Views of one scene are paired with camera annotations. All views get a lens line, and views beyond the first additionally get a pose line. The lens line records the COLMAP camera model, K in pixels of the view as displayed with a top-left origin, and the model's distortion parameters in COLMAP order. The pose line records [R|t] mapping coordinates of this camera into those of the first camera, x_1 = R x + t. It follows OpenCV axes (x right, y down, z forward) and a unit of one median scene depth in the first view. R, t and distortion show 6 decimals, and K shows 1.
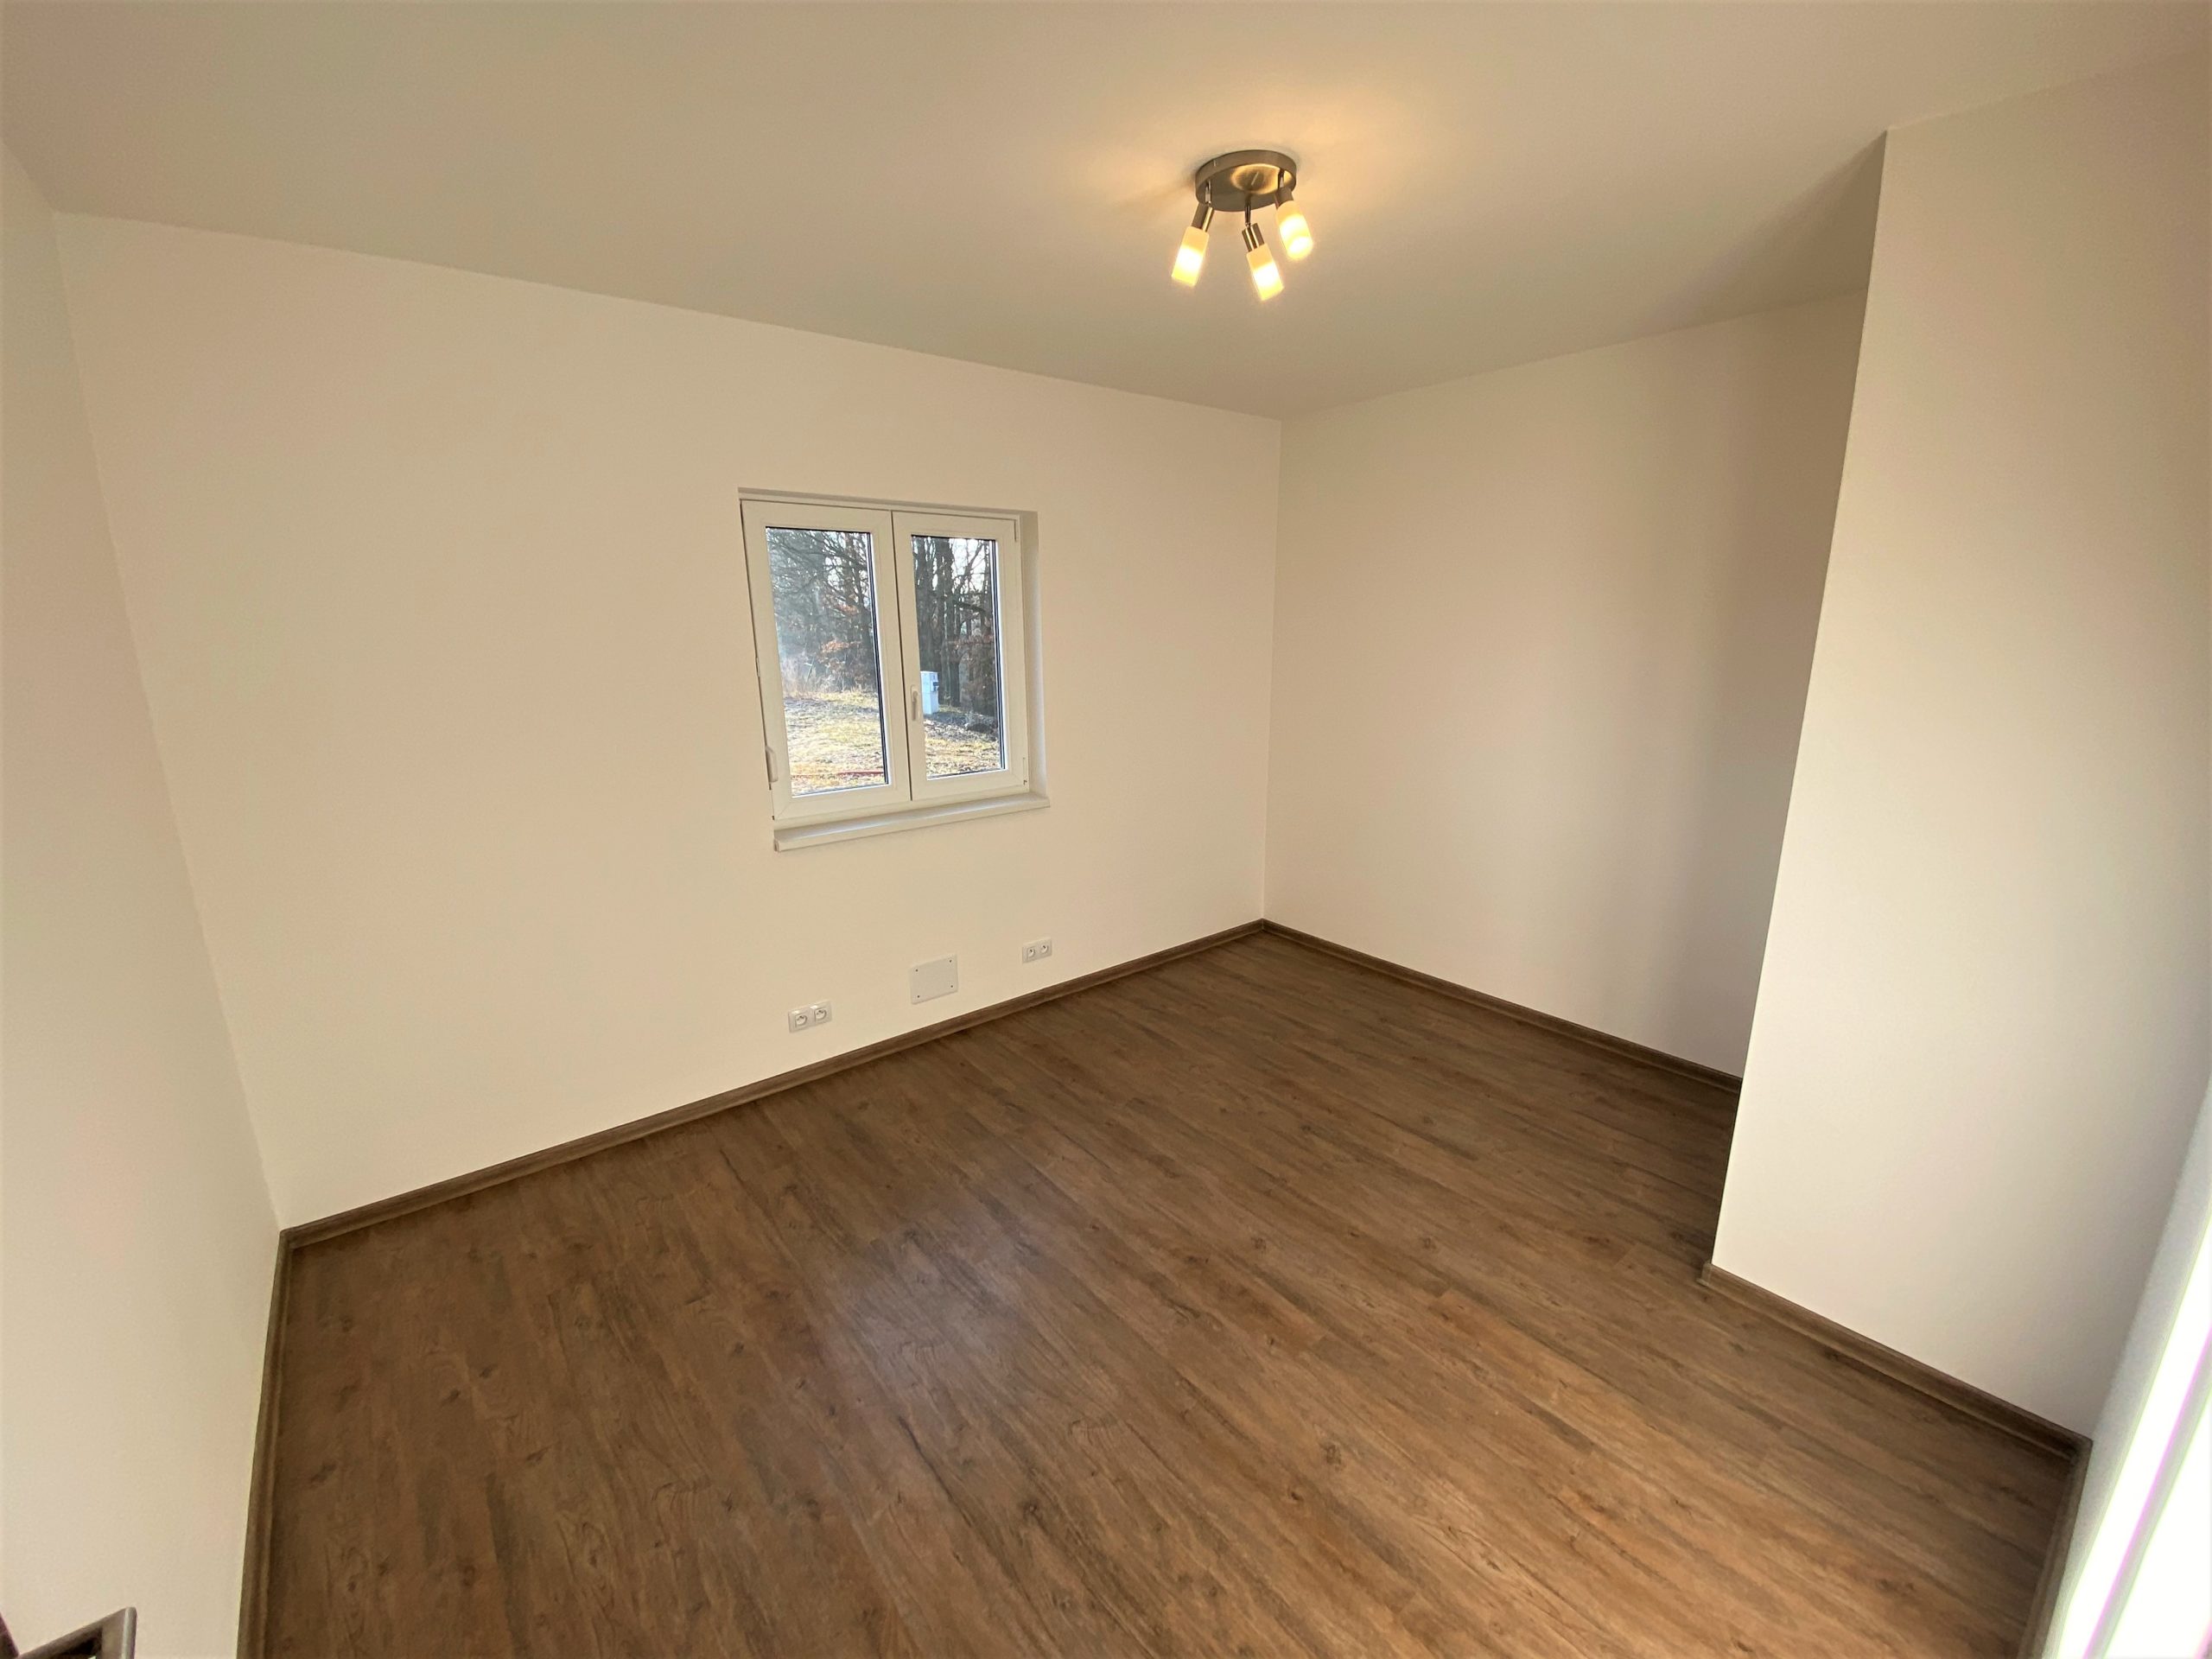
lens RADIAL K [[889.5, 0, 1060.0], [0, 889.5, 828.8], [0, 0, 1]] dist [0.018289, -0.019266]
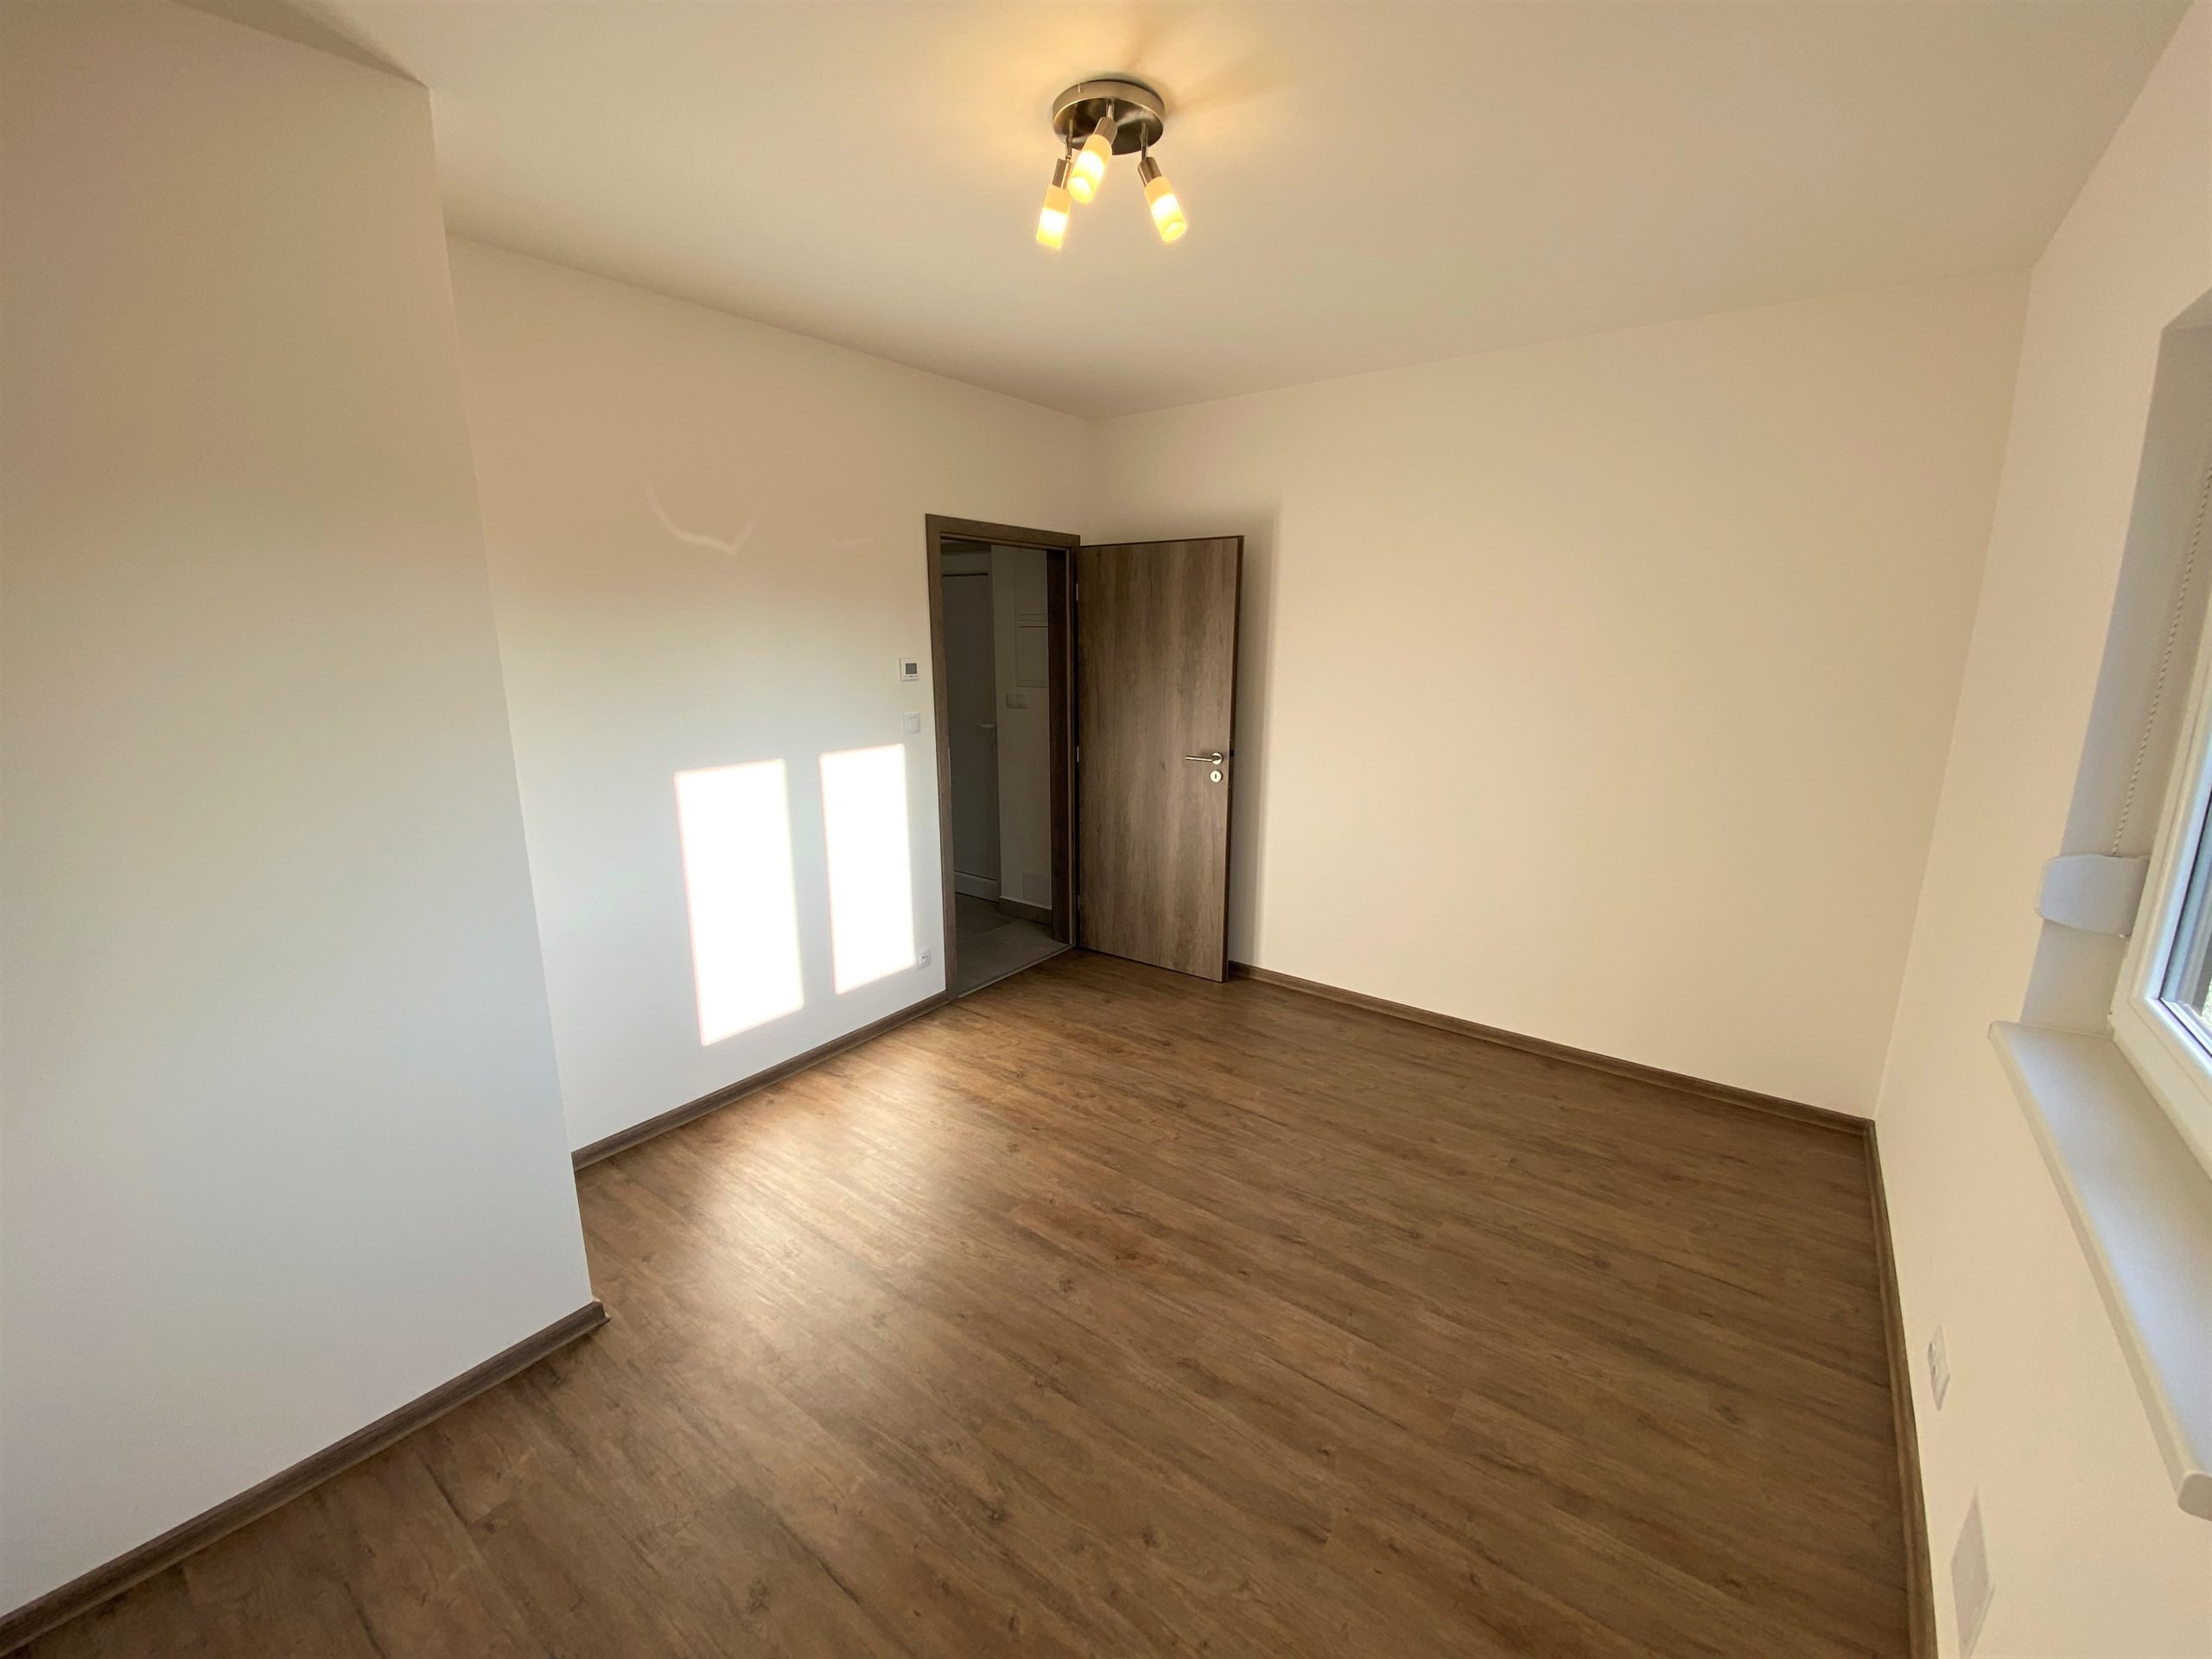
lens RADIAL K [[889.5, 0, 1060.0], [0, 889.5, 828.8], [0, 0, 1]] dist [0.018289, -0.019266]
pose [[-0.969025, 0.066984, -0.237705, 0.425751], [-0.043385, 0.901373, 0.430865, -0.360074], [0.243122, 0.427832, -0.870547, 1.631418]]
